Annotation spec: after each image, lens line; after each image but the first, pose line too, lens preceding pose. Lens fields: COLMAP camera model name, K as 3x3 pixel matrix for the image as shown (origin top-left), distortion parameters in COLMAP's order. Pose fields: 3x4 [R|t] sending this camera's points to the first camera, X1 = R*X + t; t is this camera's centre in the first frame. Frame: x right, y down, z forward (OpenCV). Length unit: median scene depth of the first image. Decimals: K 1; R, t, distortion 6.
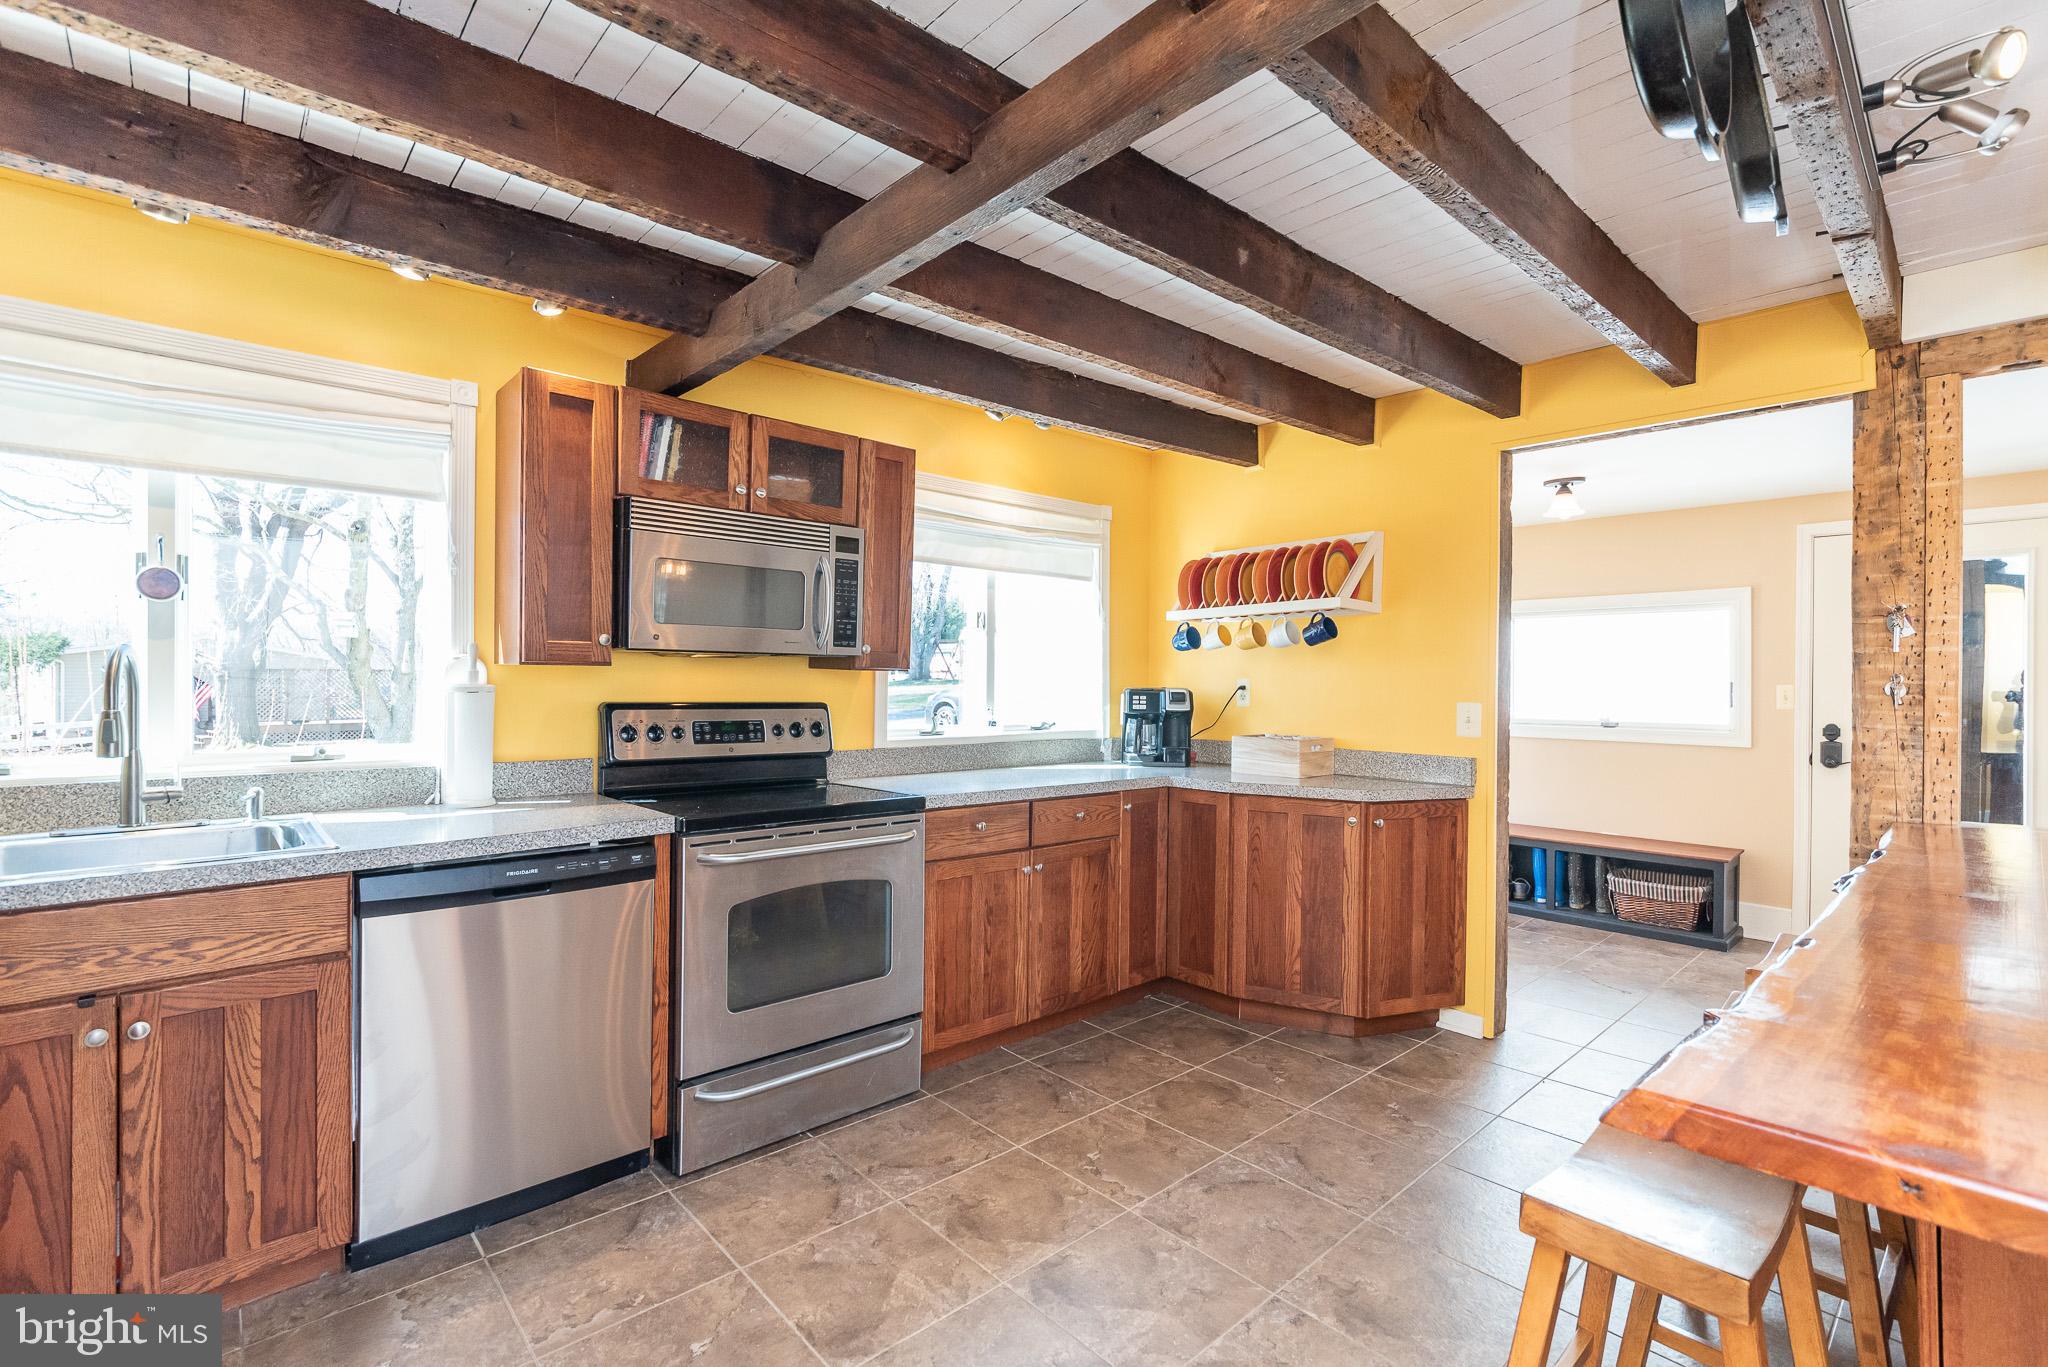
lens RADIAL K [[927.6, 0, 1028.1], [0, 927.6, 682.5], [0, 0, 1]] dist [-0.003268, 0.001739]
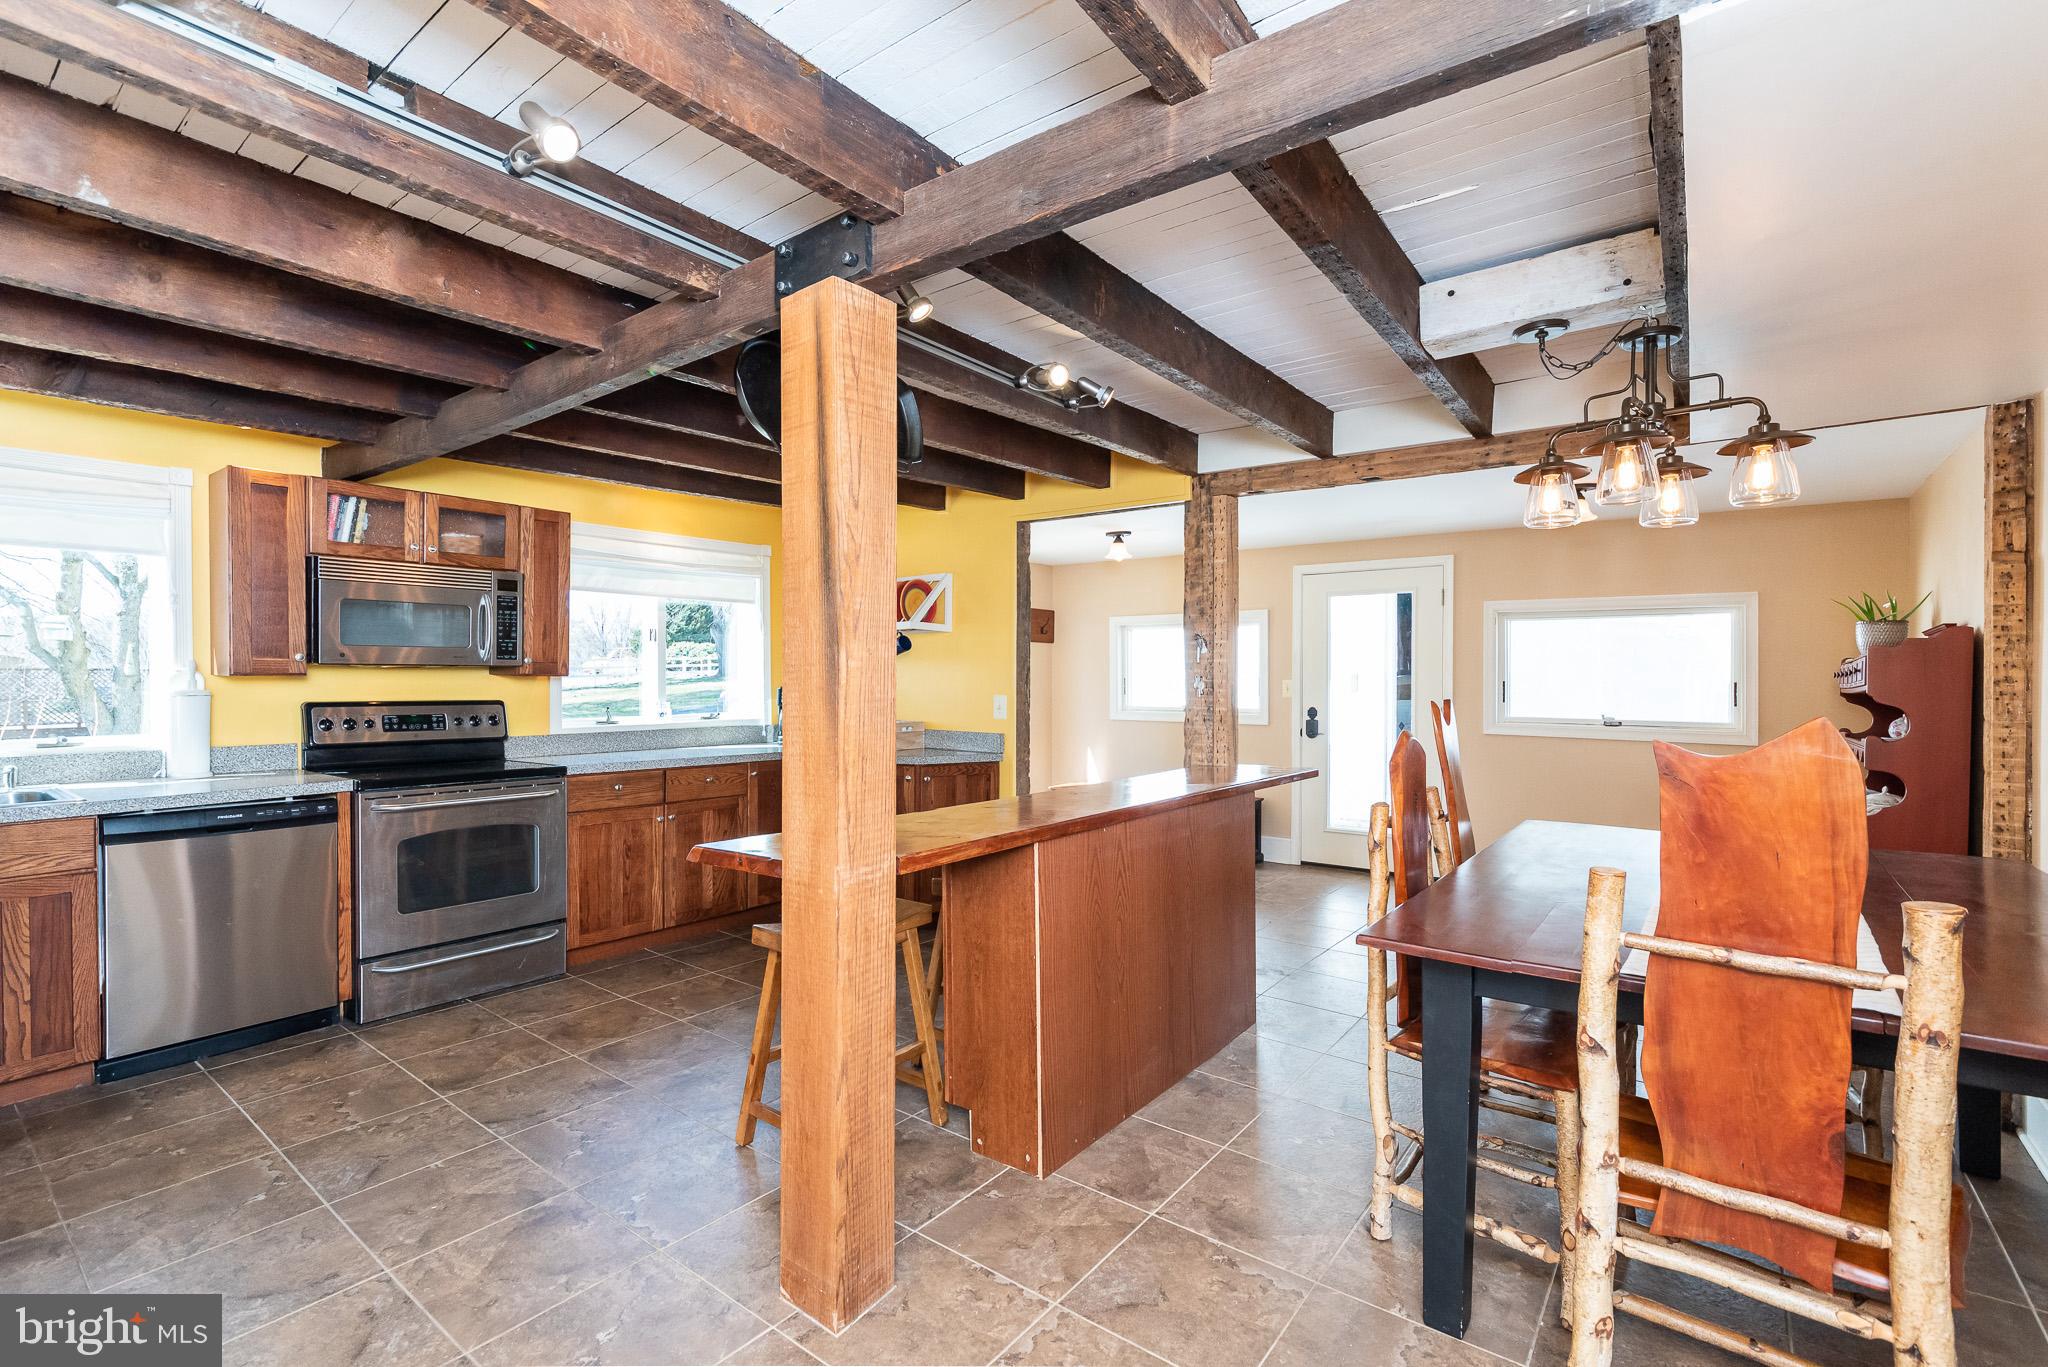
lens RADIAL K [[927.6, 0, 1054.8], [0, 927.6, 688.2], [0, 0, 1]] dist [-0.003268, 0.001739]
pose [[0.980936, -0.008465, 0.194145, 0.345423], [0.005950, 0.999891, 0.013533, -0.010093], [-0.194238, -0.012120, 0.980880, -0.528133]]
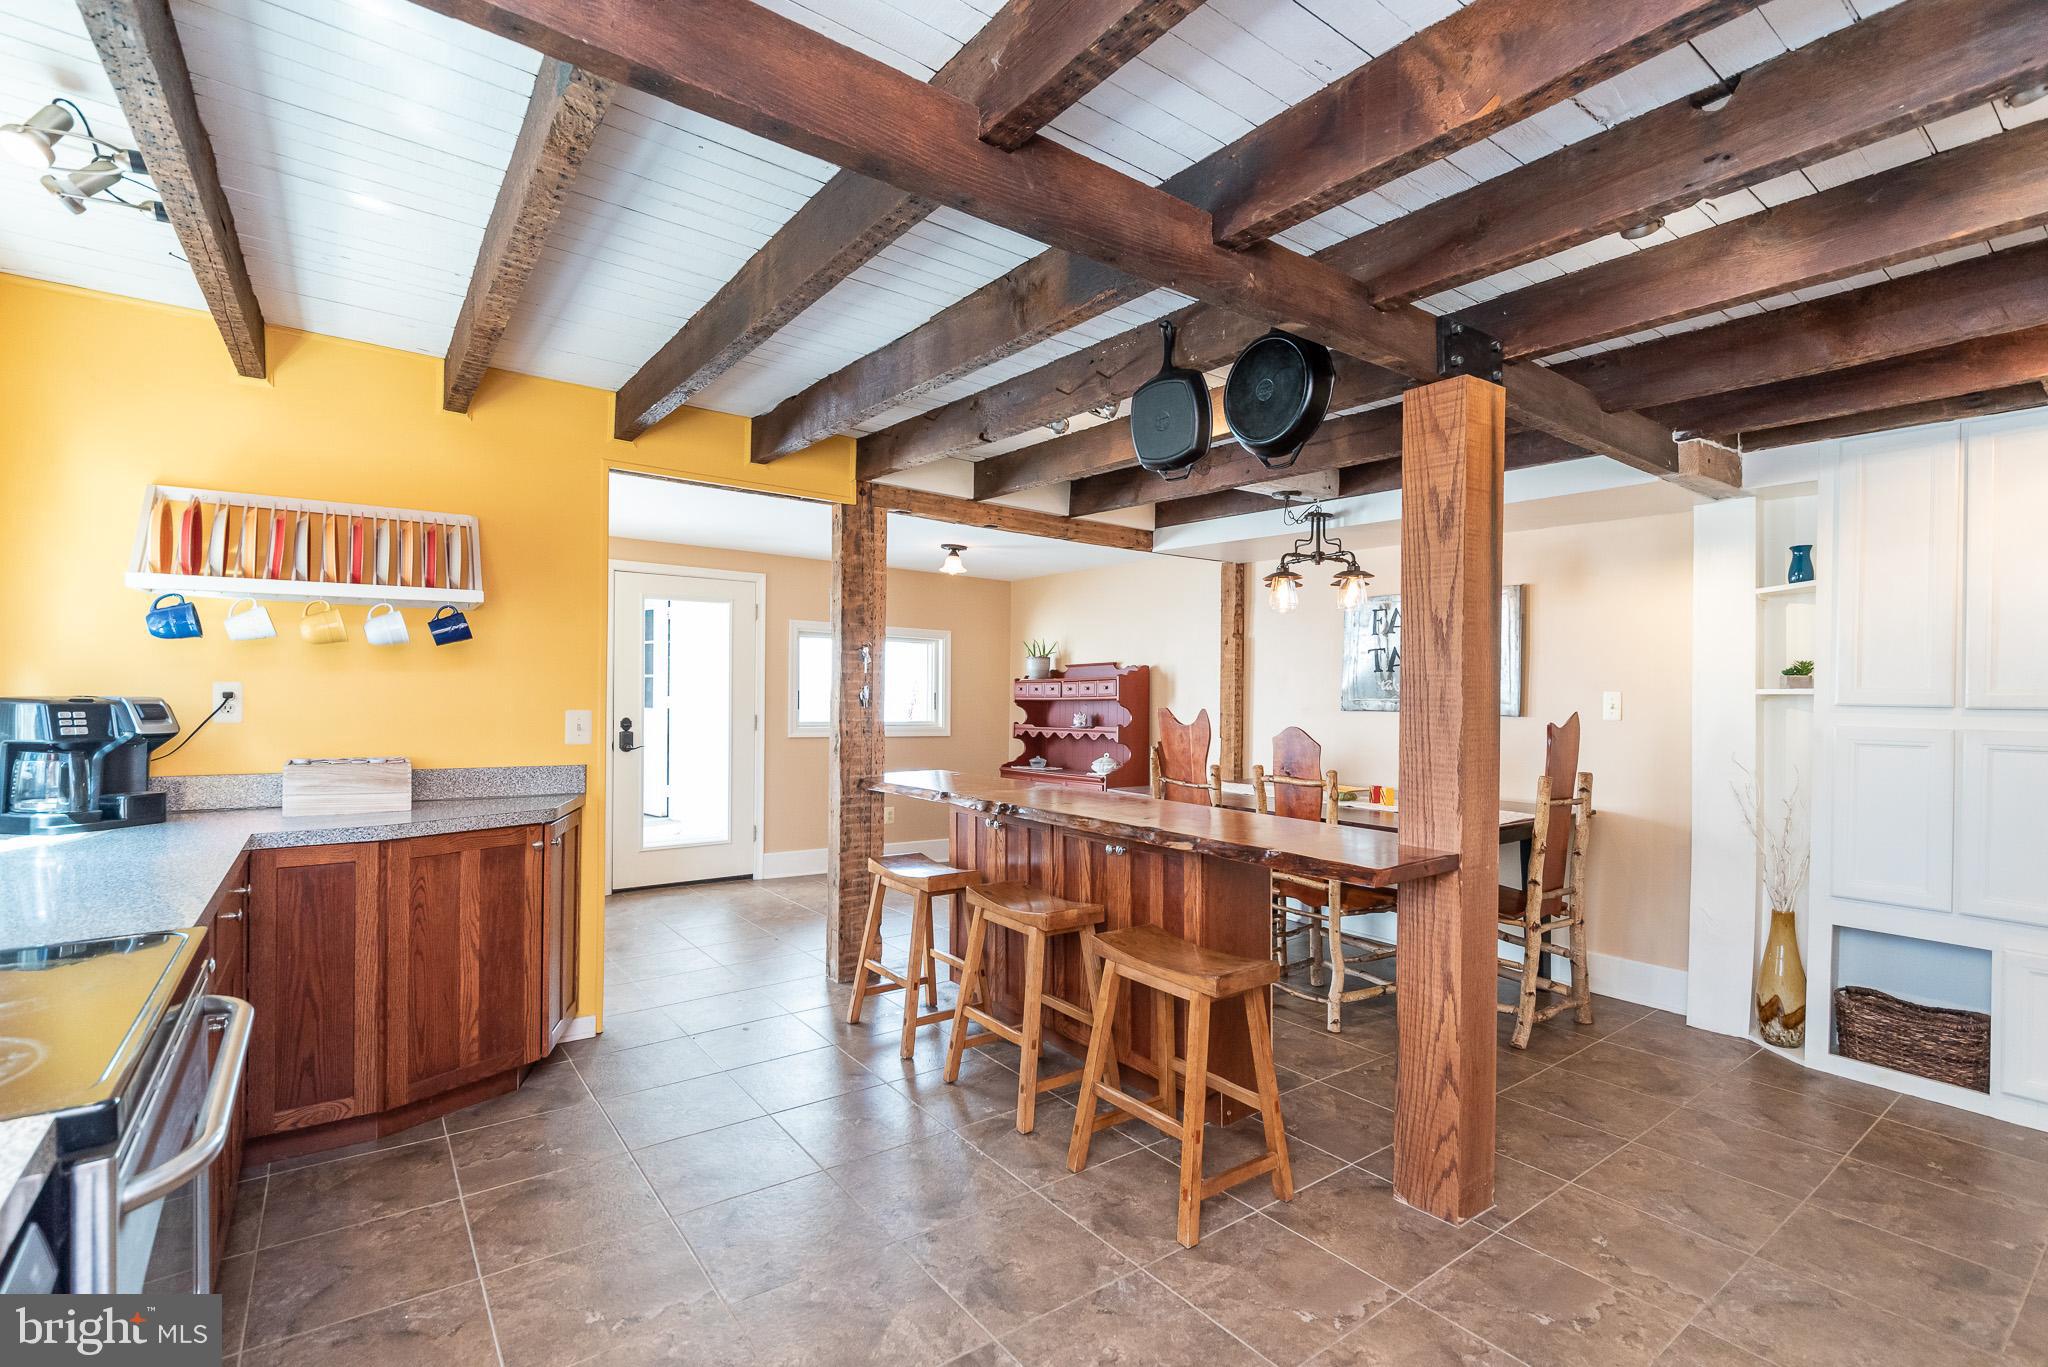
lens RADIAL K [[927.6, 0, 1025.1], [0, 927.6, 693.7], [0, 0, 1]] dist [-0.003268, 0.001739]
pose [[0.095840, -0.009117, 0.995355, -0.601078], [-0.012515, 0.999868, 0.010364, -0.016021], [-0.995318, -0.013450, 0.095714, 0.533164]]
